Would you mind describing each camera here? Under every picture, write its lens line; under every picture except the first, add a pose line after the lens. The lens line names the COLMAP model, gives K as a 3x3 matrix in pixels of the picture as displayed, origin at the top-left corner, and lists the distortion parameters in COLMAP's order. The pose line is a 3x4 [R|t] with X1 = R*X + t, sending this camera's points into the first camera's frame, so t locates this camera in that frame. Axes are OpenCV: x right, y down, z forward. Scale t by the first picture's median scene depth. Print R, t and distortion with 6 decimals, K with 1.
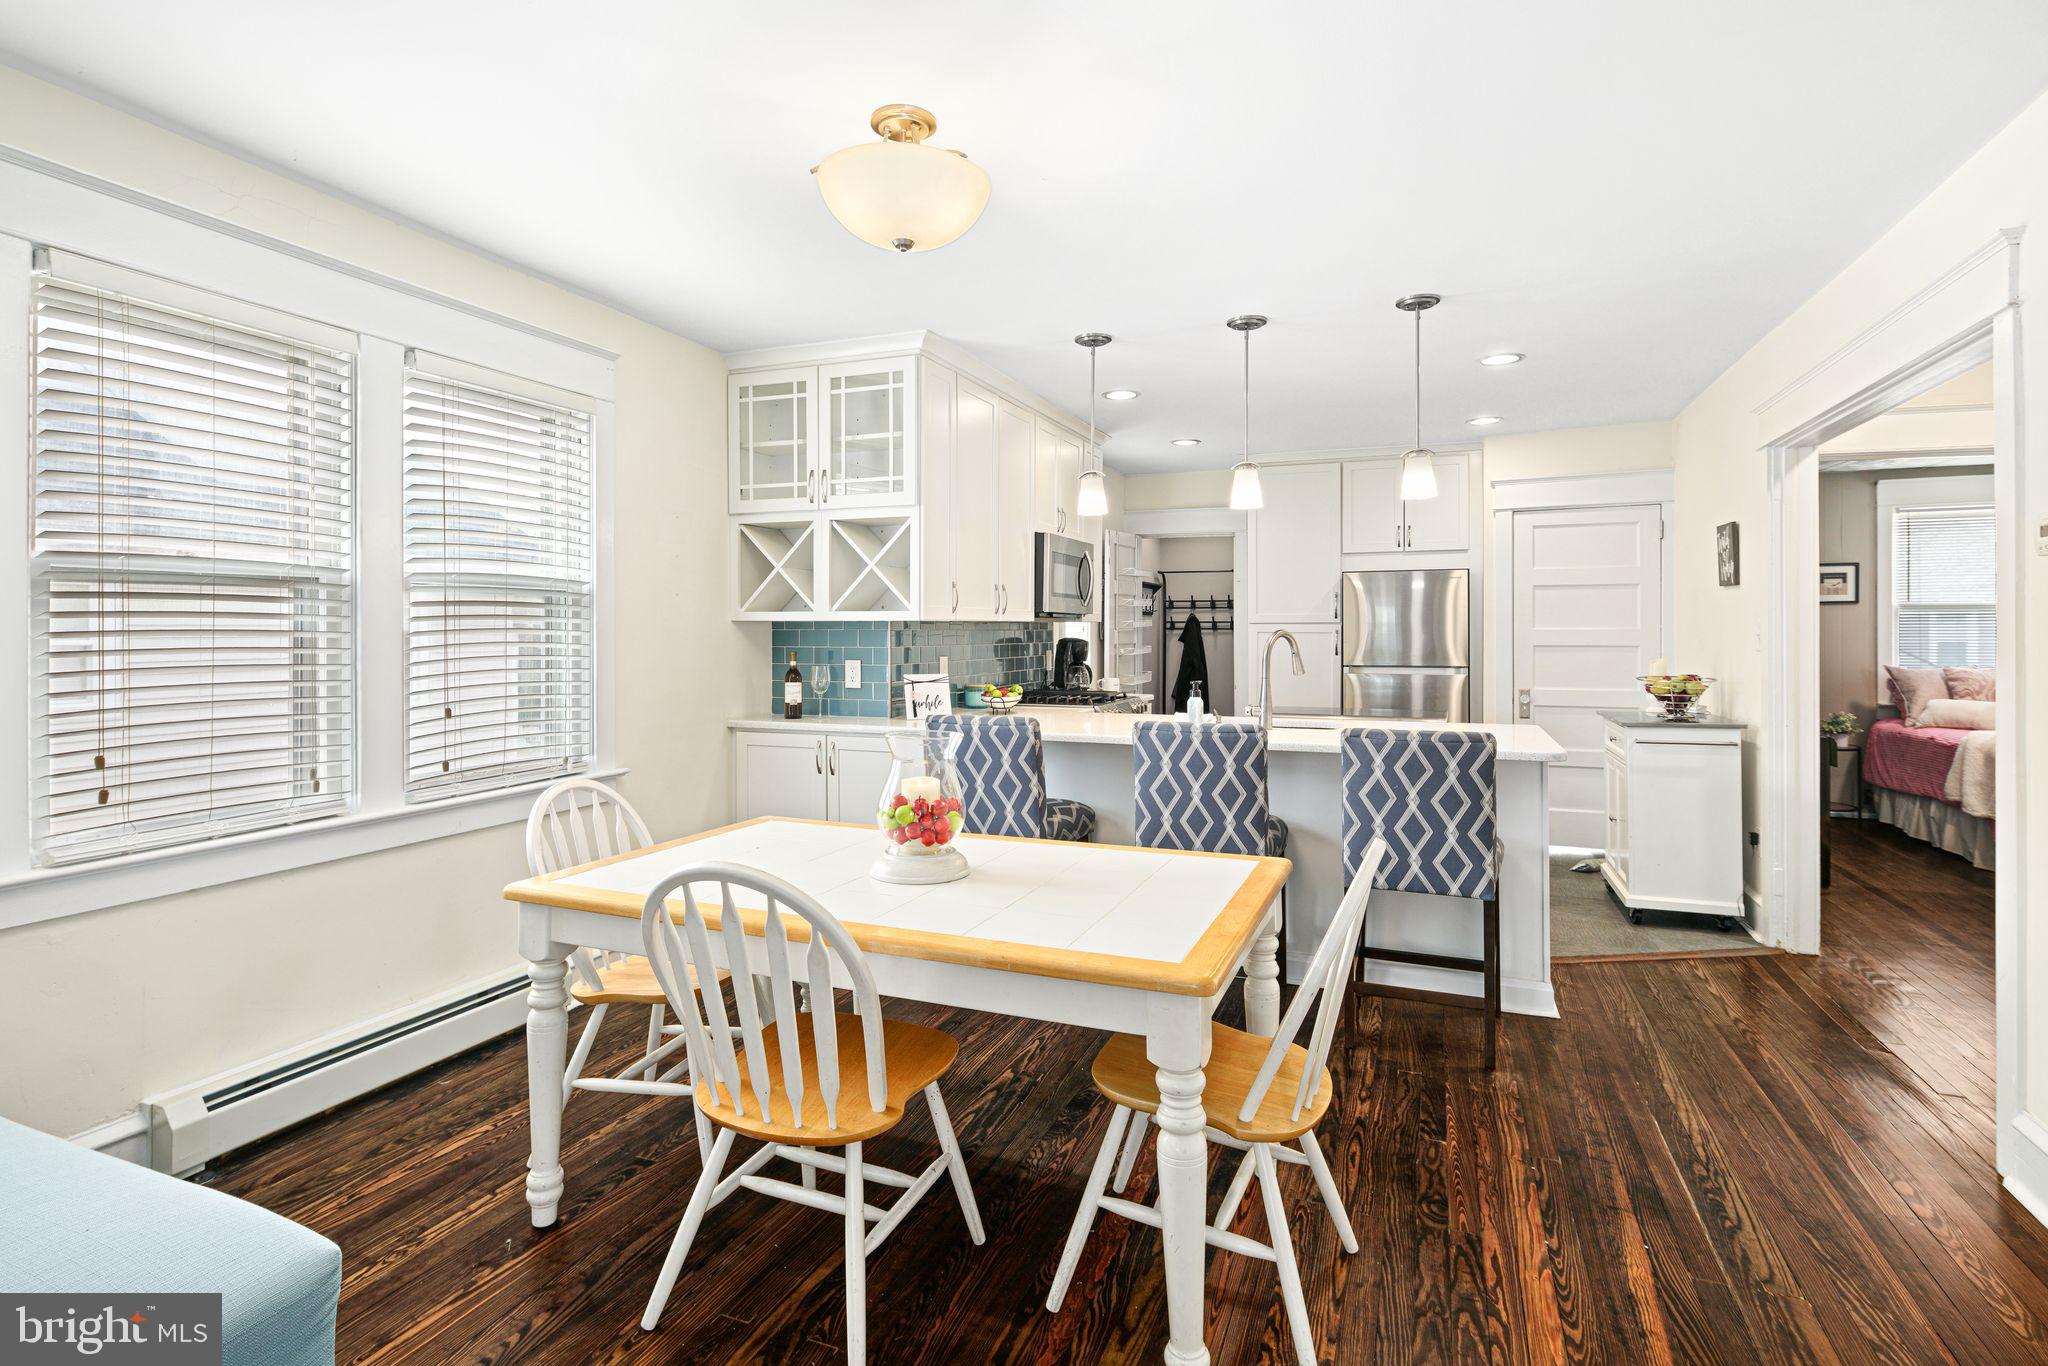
lens RADIAL K [[1010.4, 0, 1027.7], [0, 1010.4, 630.4], [0, 0, 1]] dist [-0.005500, -0.001886]
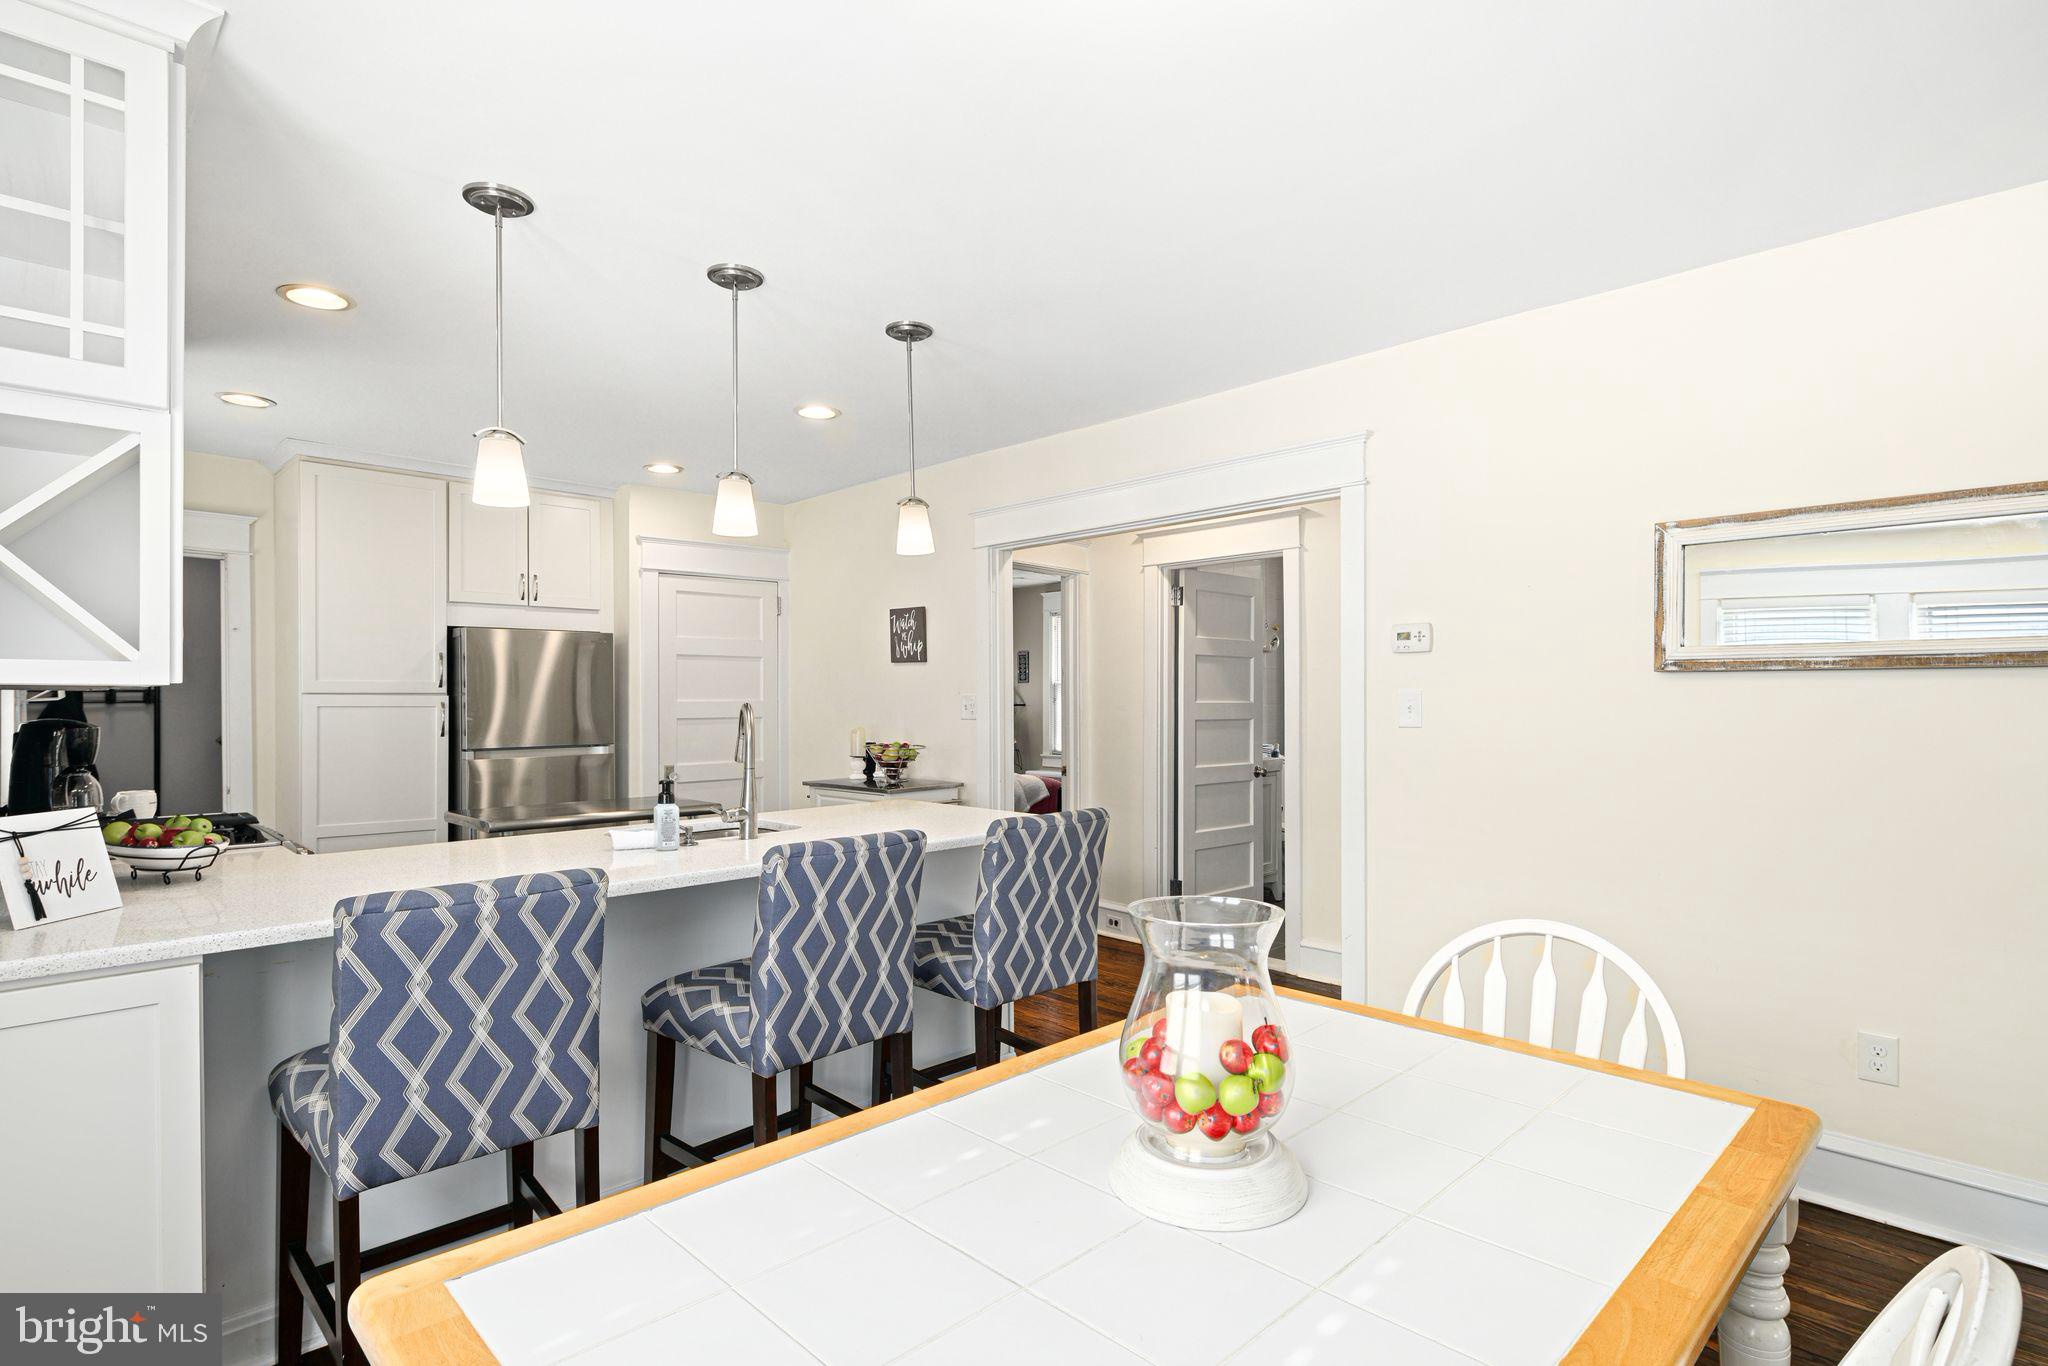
lens RADIAL K [[1010.4, 0, 1027.6], [0, 1010.4, 693.8], [0, 0, 1]] dist [-0.005500, -0.001886]
pose [[0.398001, 0.004654, 0.917373, -0.310364], [0.003988, 0.999969, -0.006803, -0.000929], [-0.917376, 0.006366, 0.397970, 0.451183]]
